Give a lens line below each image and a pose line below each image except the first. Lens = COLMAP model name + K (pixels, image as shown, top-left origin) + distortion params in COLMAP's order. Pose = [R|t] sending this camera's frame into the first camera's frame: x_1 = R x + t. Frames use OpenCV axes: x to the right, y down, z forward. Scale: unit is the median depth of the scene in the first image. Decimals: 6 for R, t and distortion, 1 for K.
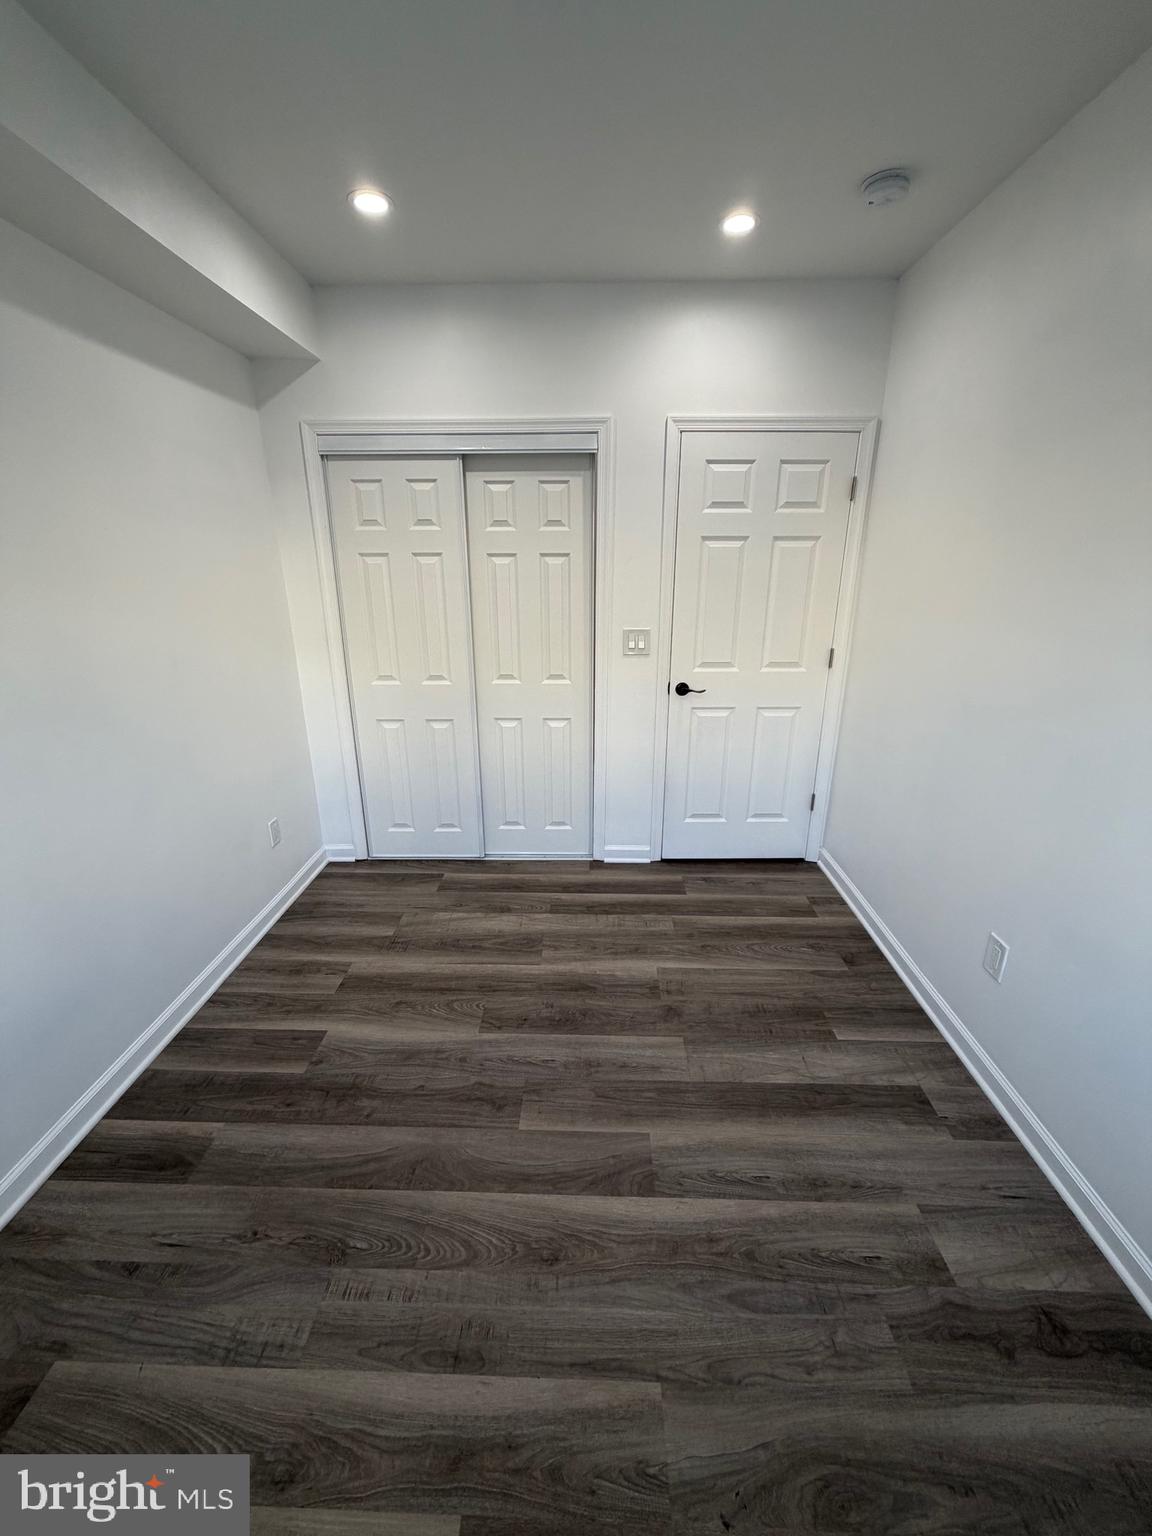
lens RADIAL K [[611.0, 0, 577.6], [0, 611.0, 760.3], [0, 0, 1]] dist [-0.000491, 0.000136]
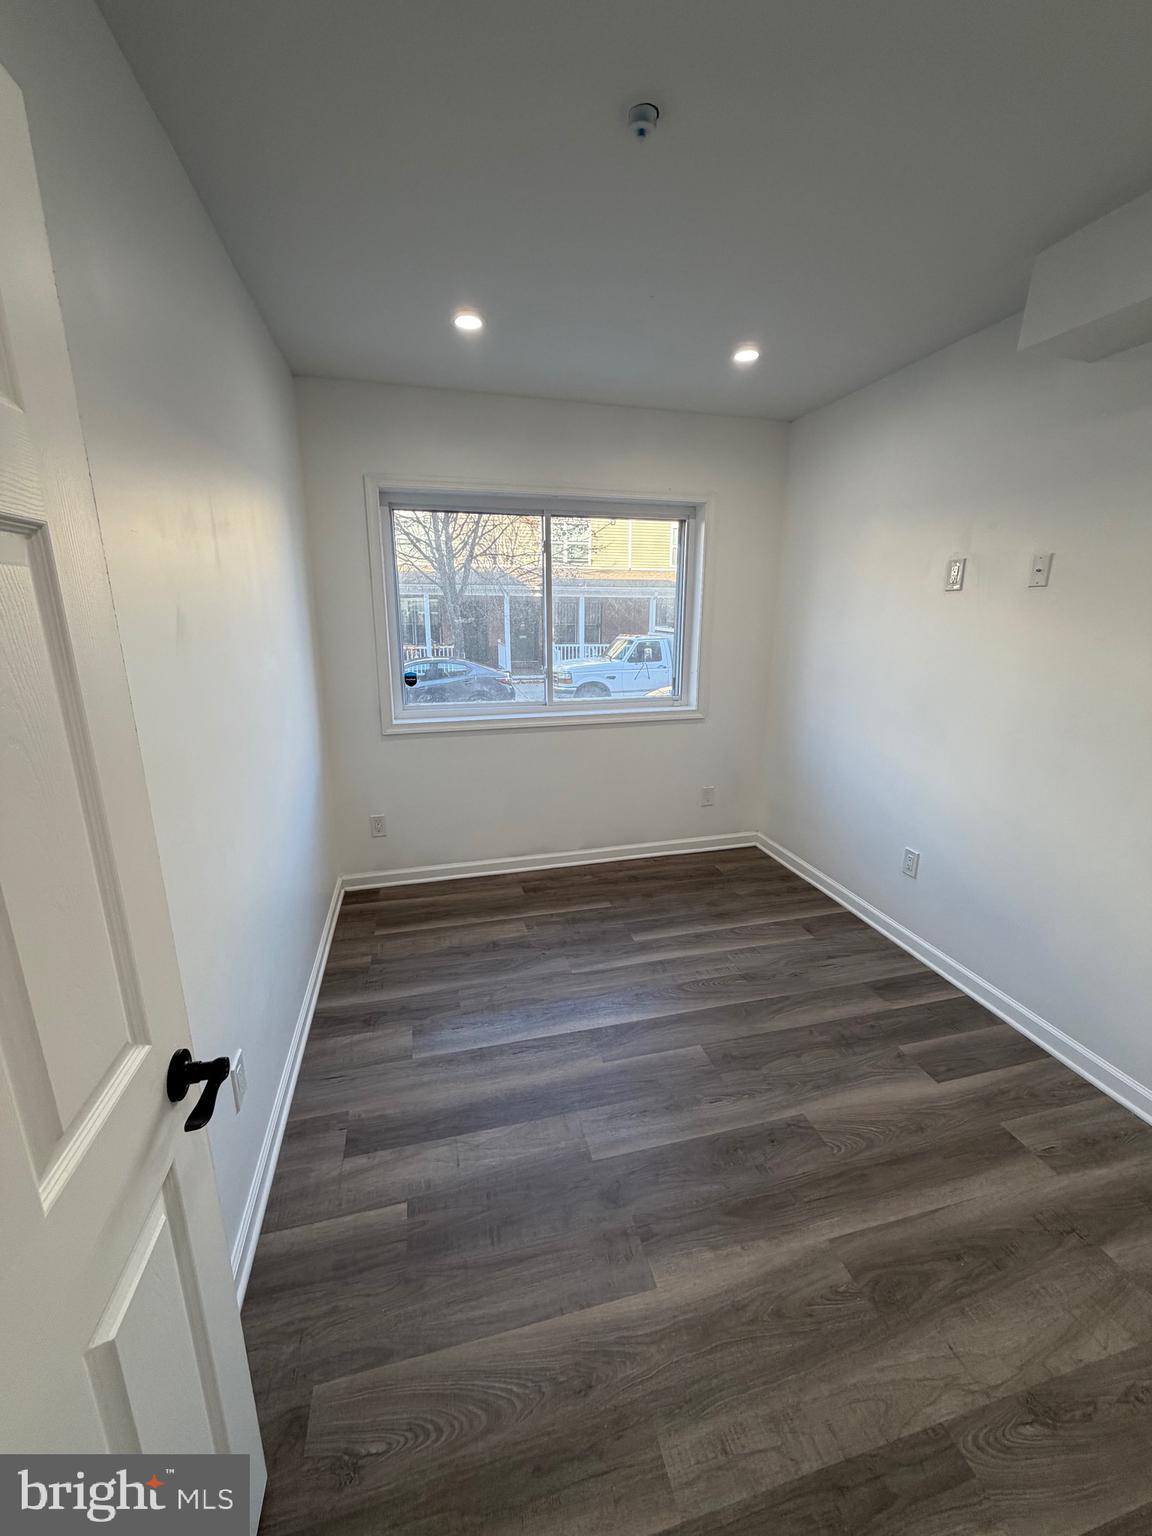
lens RADIAL K [[611.0, 0, 577.6], [0, 611.0, 760.3], [0, 0, 1]] dist [-0.000491, 0.000136]
pose [[-0.961483, 0.060647, -0.268092, 0.401951], [-0.091843, 0.848410, 0.521312, -0.484407], [0.259068, 0.525855, -0.810161, 1.443007]]
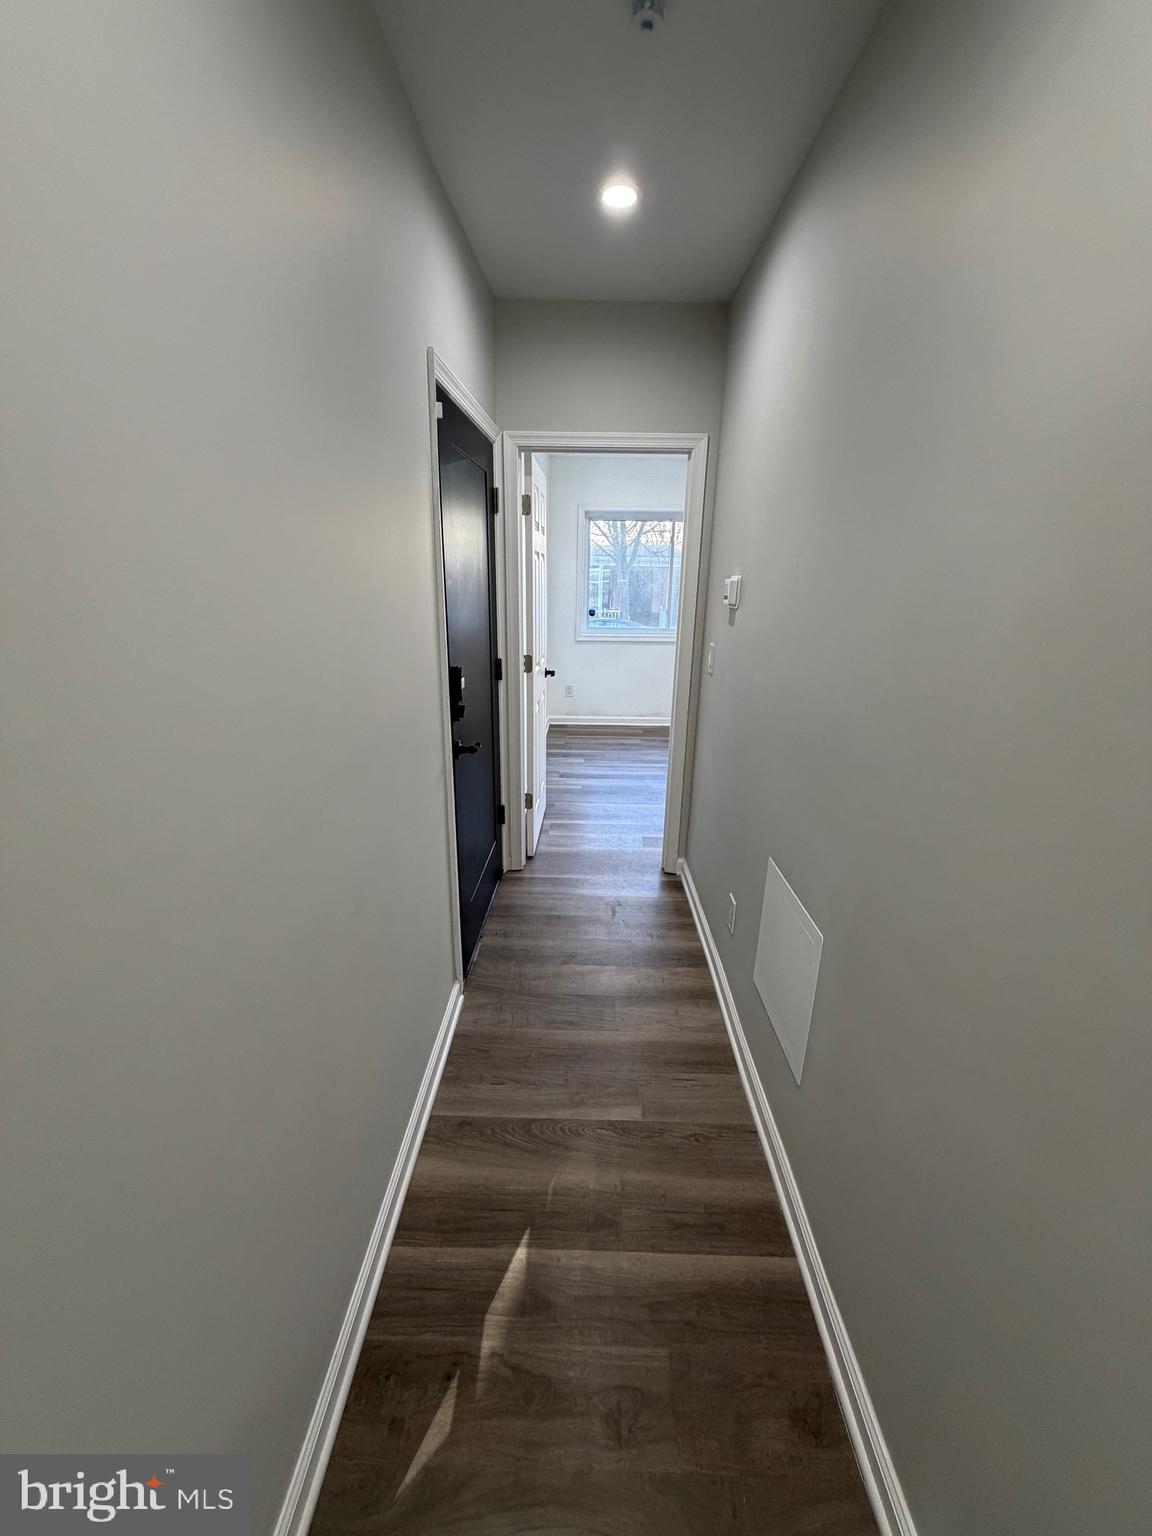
lens RADIAL K [[611.0, 0, 577.6], [0, 611.0, 760.3], [0, 0, 1]] dist [-0.000491, 0.000136]
pose [[-0.999765, -0.016028, -0.014628, 0.489083], [-0.021517, 0.819470, 0.572718, -0.934596], [0.002807, 0.572898, -0.819622, 2.871793]]
